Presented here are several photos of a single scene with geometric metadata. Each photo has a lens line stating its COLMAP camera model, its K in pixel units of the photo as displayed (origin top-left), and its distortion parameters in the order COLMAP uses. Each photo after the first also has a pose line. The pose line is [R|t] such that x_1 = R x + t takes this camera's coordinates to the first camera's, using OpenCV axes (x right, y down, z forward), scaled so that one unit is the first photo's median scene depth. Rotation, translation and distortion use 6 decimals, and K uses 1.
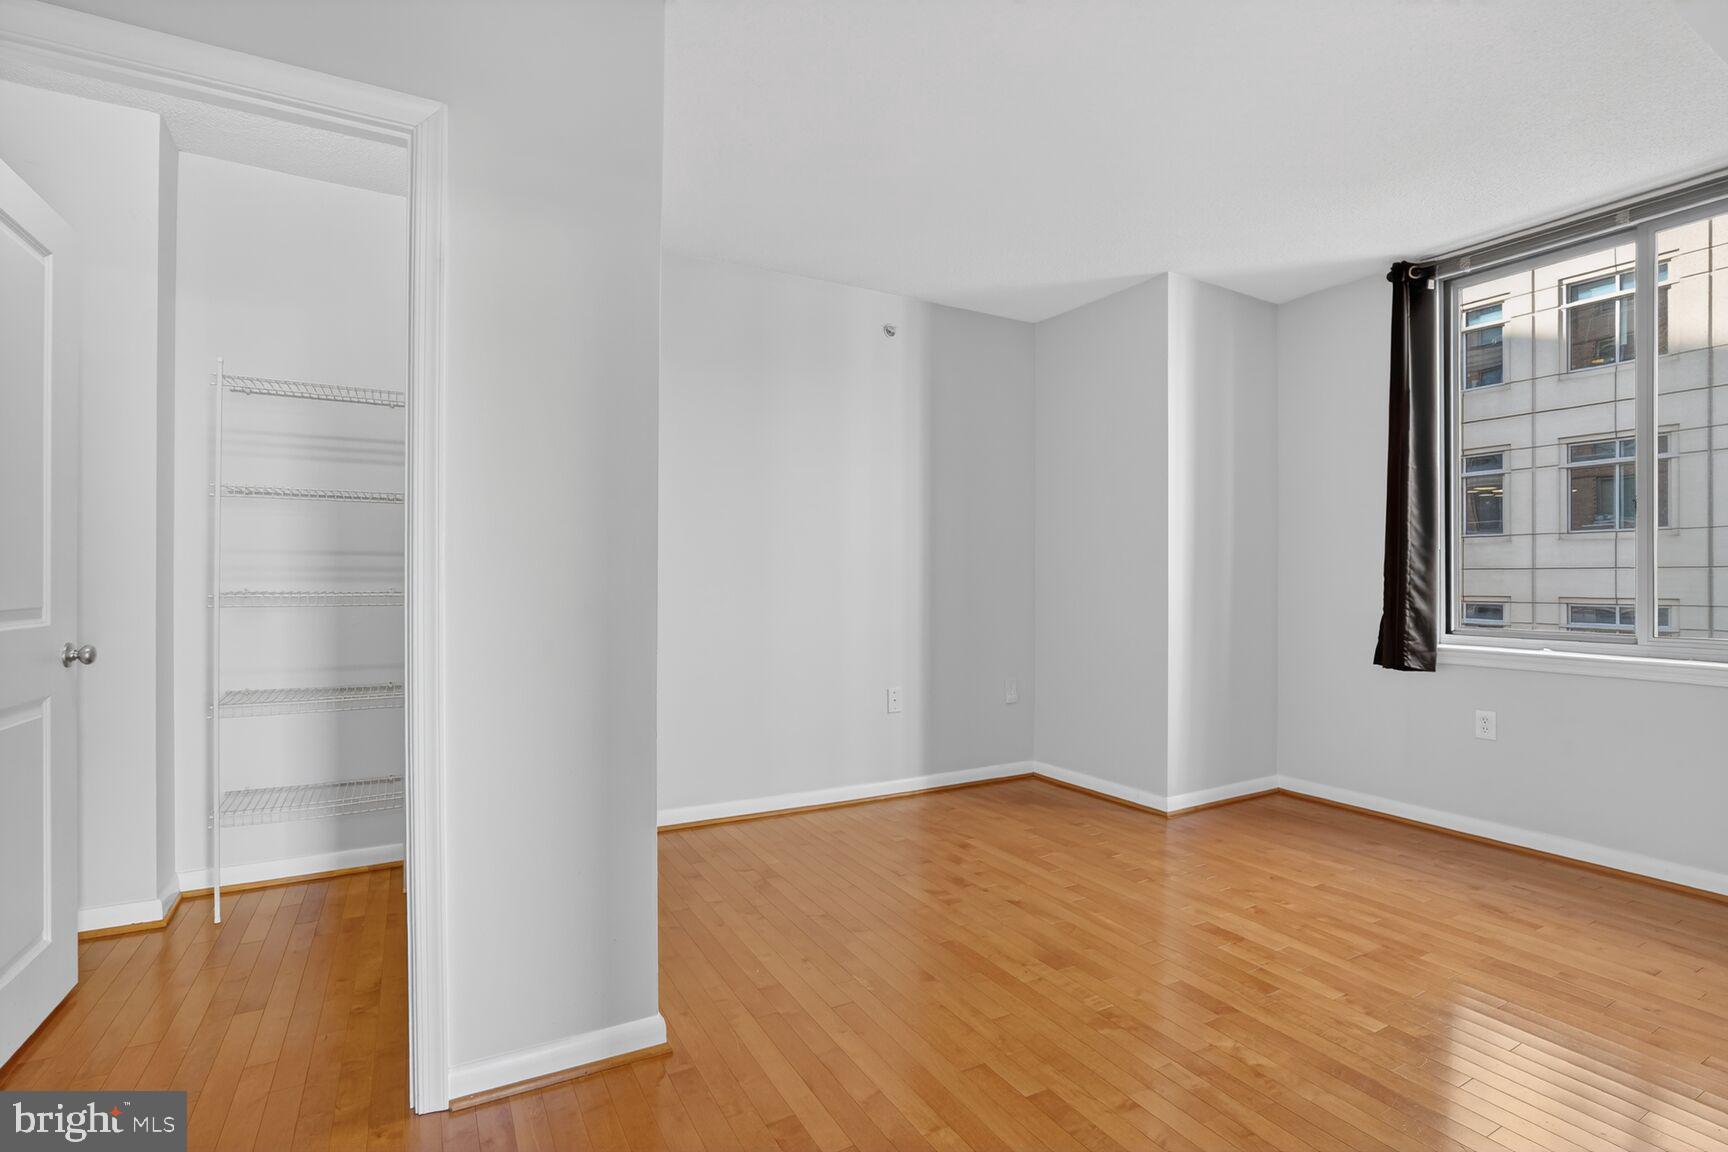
lens RADIAL K [[822.2, 0, 864.6], [0, 822.2, 568.5], [0, 0, 1]] dist [-0.045265, 0.016955]
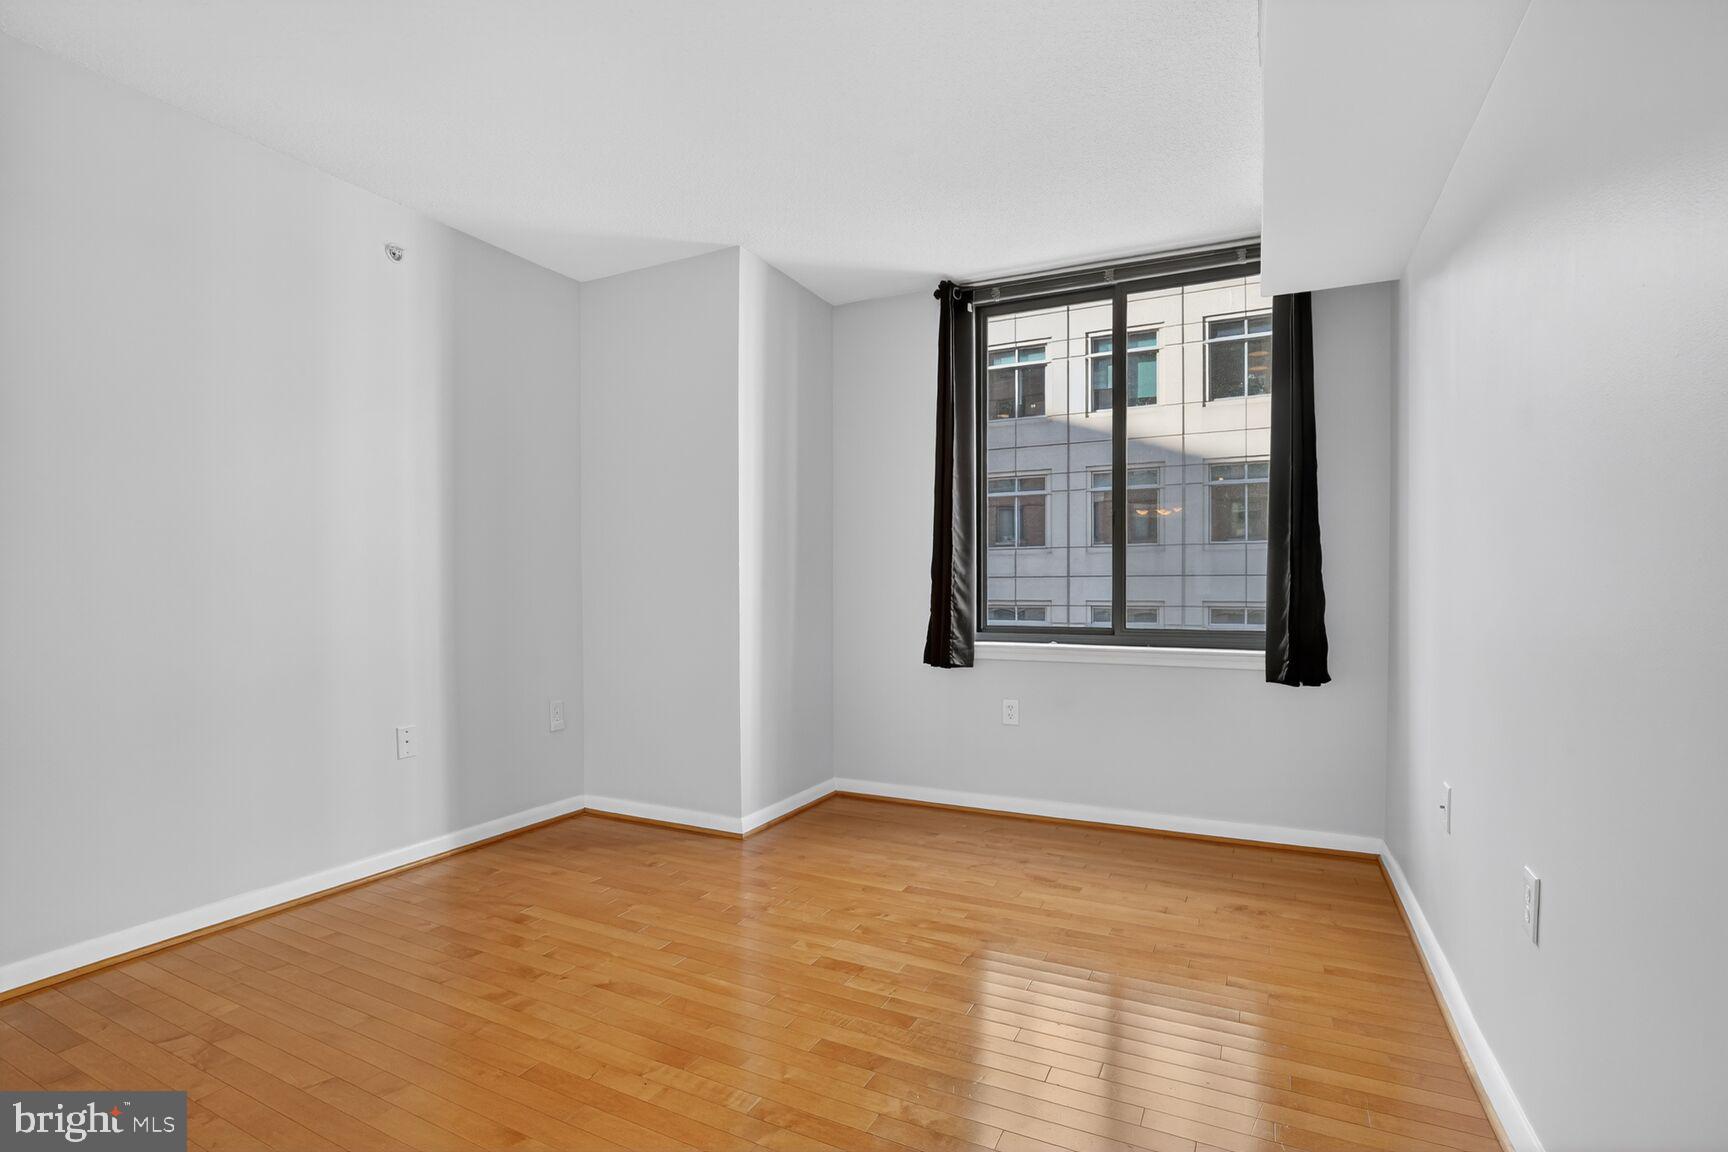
lens RADIAL K [[822.2, 0, 851.2], [0, 822.2, 599.5], [0, 0, 1]] dist [-0.045265, 0.016955]
pose [[0.835346, -0.012187, 0.549589, -0.041122], [-0.001552, 0.999698, 0.024528, 0.011595], [-0.549722, -0.021343, 0.835075, 0.191508]]
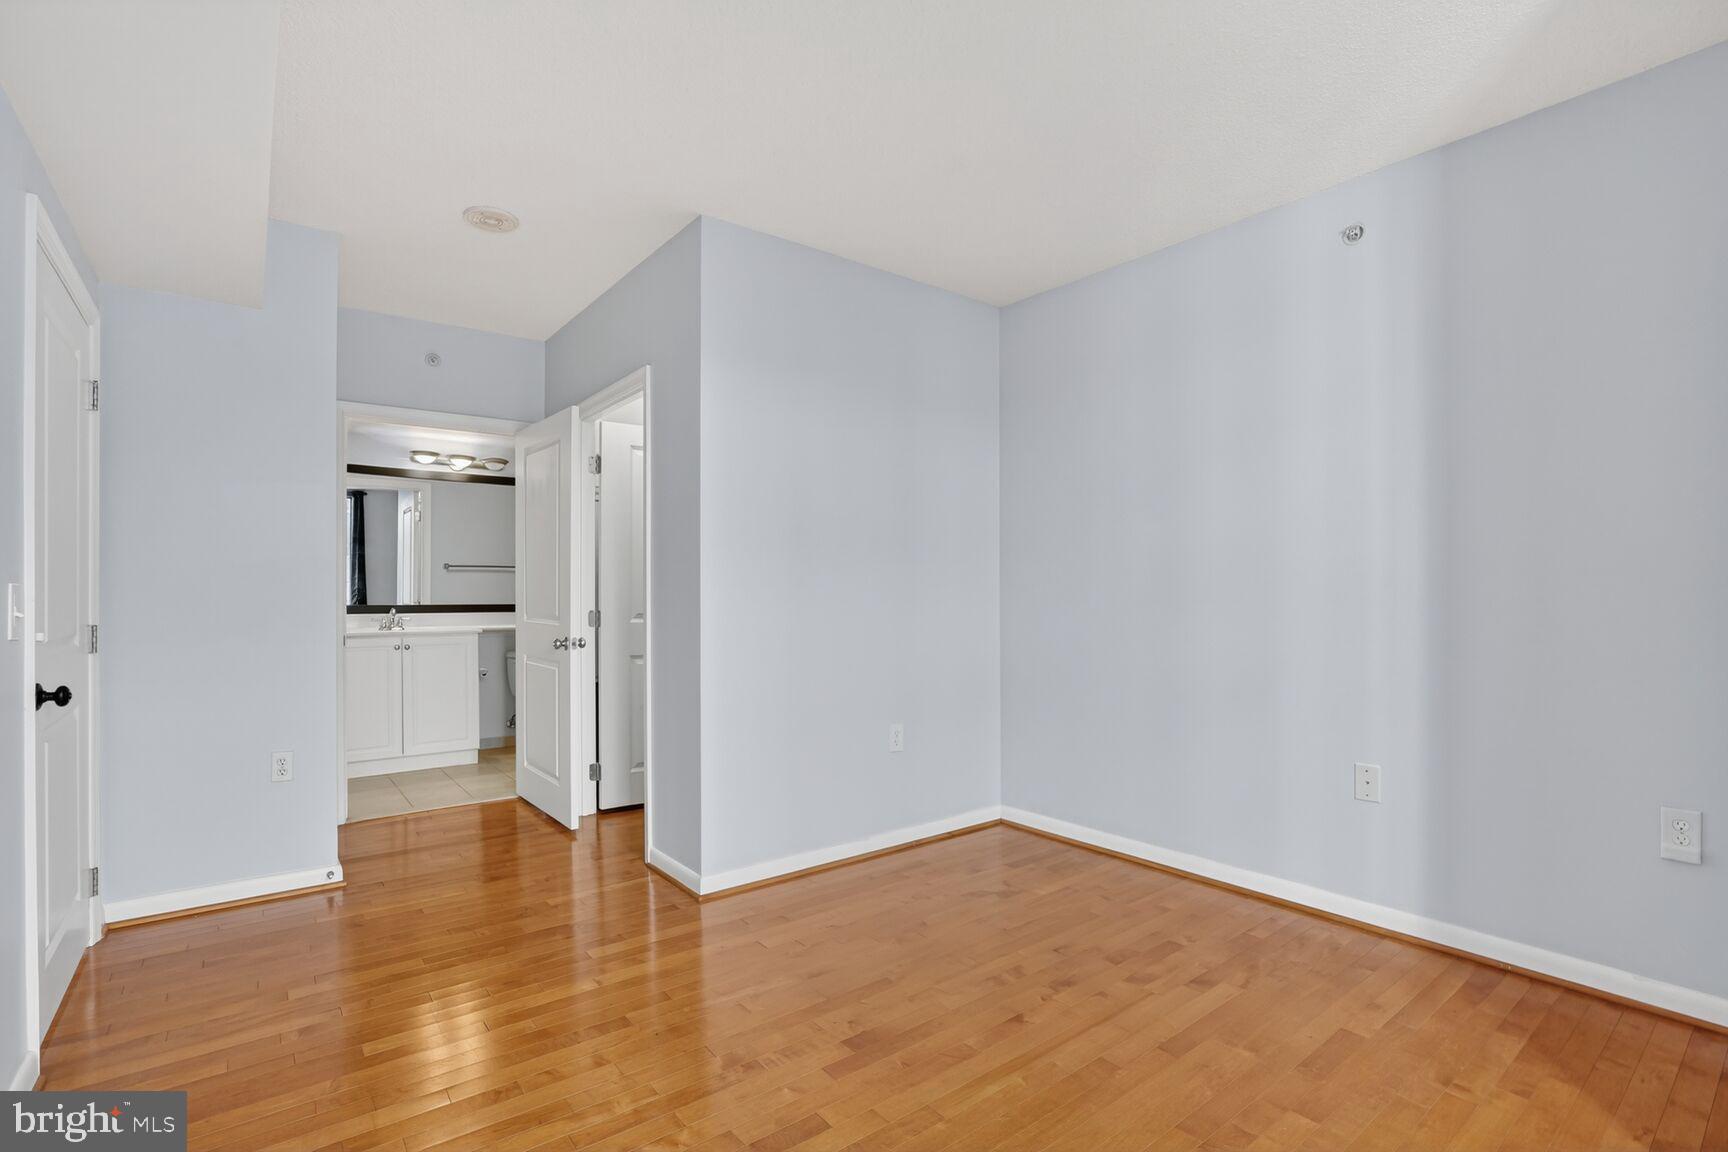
lens RADIAL K [[822.2, 0, 864.2], [0, 822.2, 585.5], [0, 0, 1]] dist [-0.045265, 0.016955]
pose [[0.128984, -0.014319, -0.991543, 0.841486], [0.017063, 0.999780, -0.012218, 0.001319], [0.991500, -0.015343, 0.129200, 0.677349]]
